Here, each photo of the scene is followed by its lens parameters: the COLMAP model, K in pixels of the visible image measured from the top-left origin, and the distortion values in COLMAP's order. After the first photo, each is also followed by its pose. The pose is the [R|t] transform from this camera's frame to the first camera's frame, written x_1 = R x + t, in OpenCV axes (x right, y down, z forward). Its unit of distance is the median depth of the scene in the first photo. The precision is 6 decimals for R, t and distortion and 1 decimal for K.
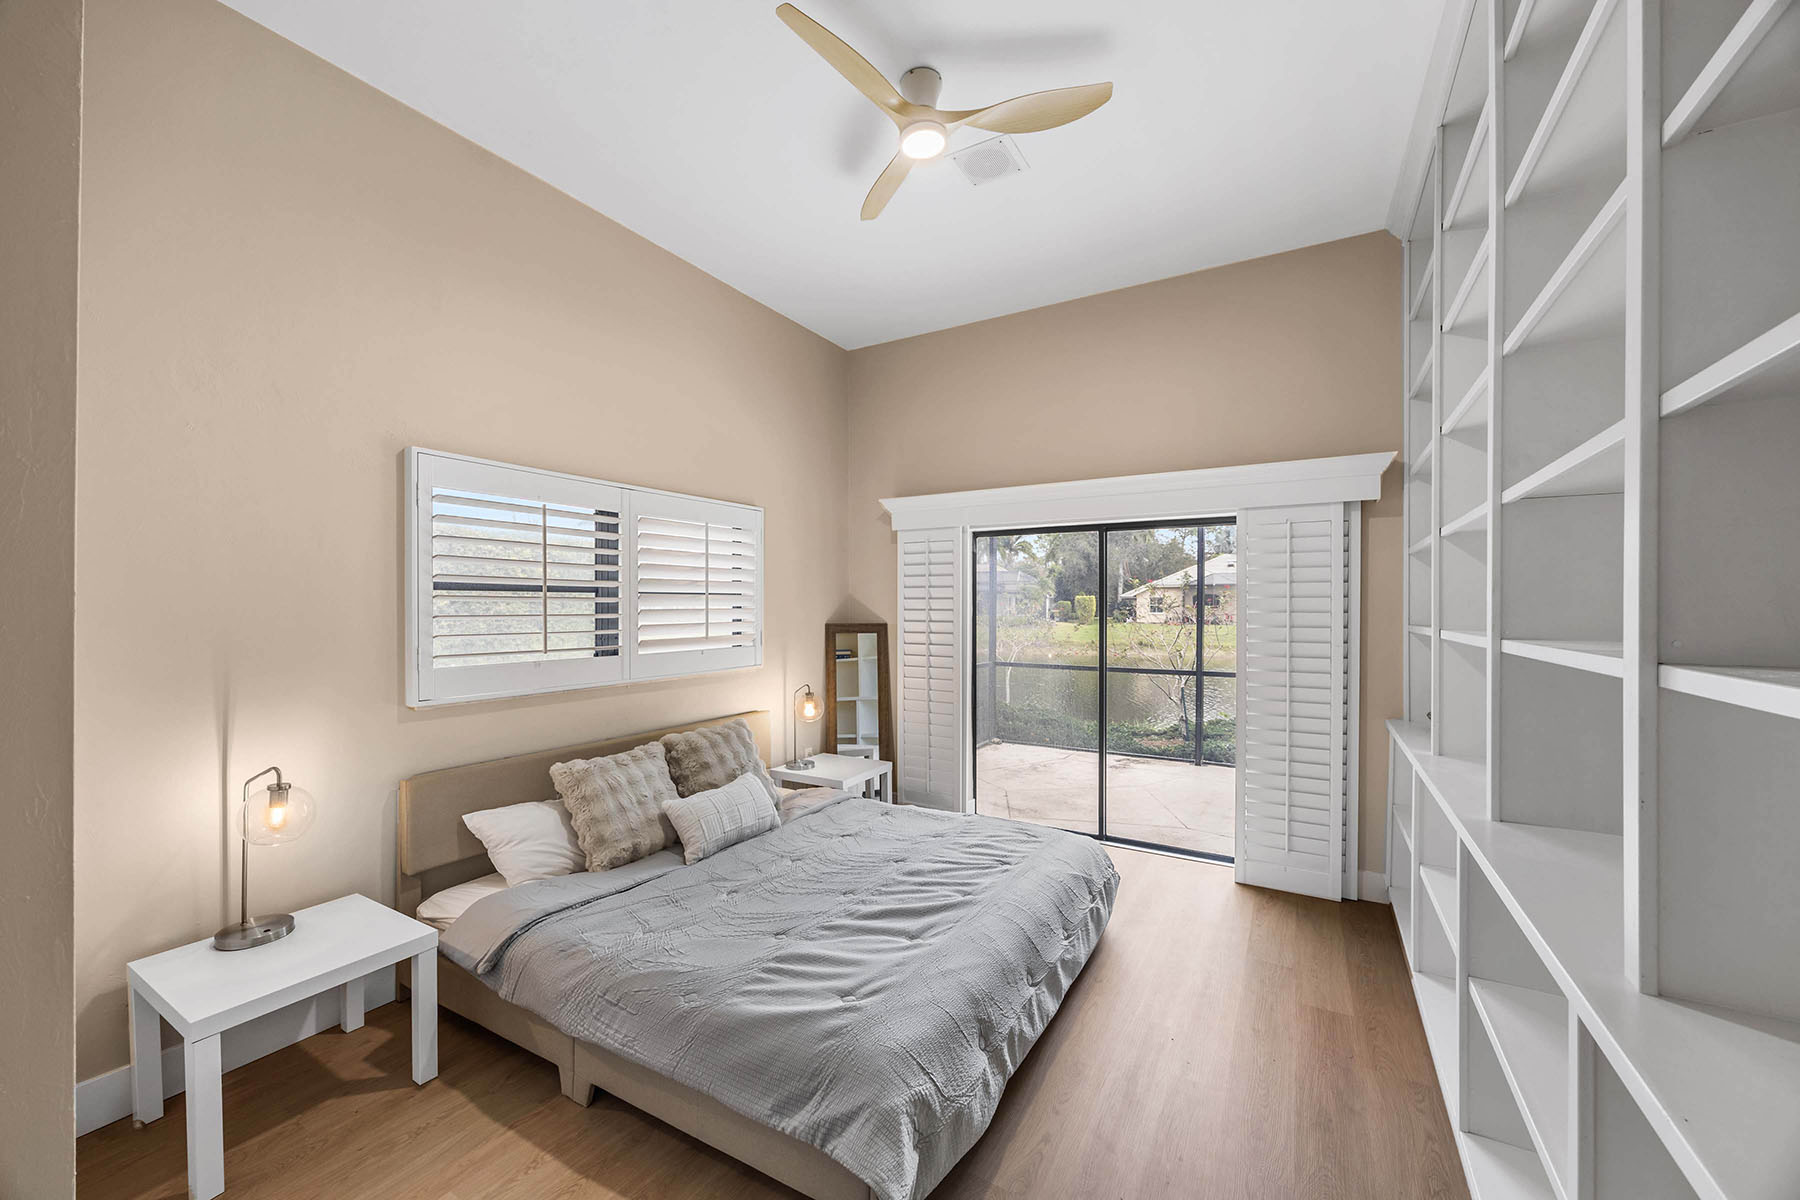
lens RADIAL K [[689.2, 0, 899.7], [0, 689.2, 608.6], [0, 0, 1]] dist [-0.002364, -0.000242]
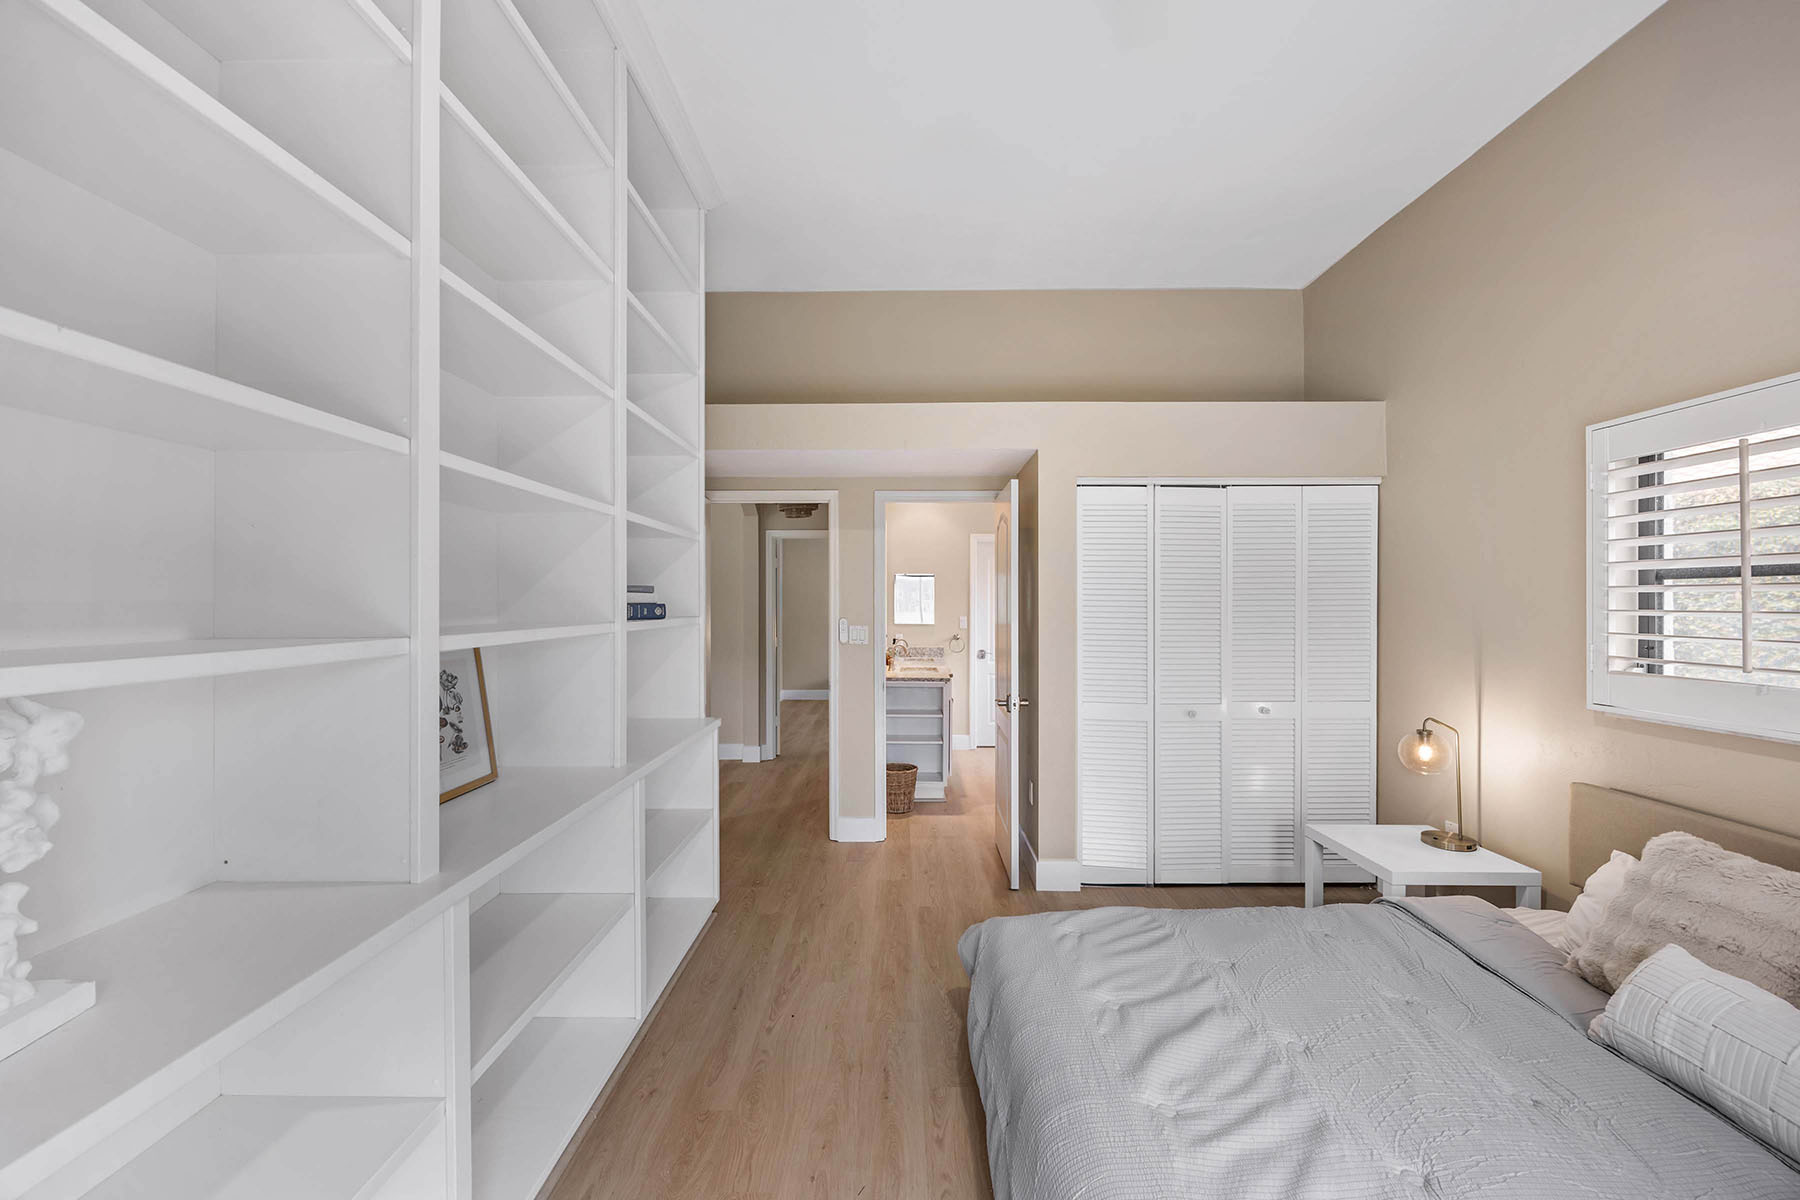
lens RADIAL K [[689.2, 0, 899.7], [0, 689.2, 608.6], [0, 0, 1]] dist [-0.002364, -0.000242]
pose [[-0.864698, 0.003422, -0.502281, 0.490138], [-0.001135, 0.999961, 0.008767, 0.001628], [0.502291, 0.008151, -0.864660, 1.163185]]
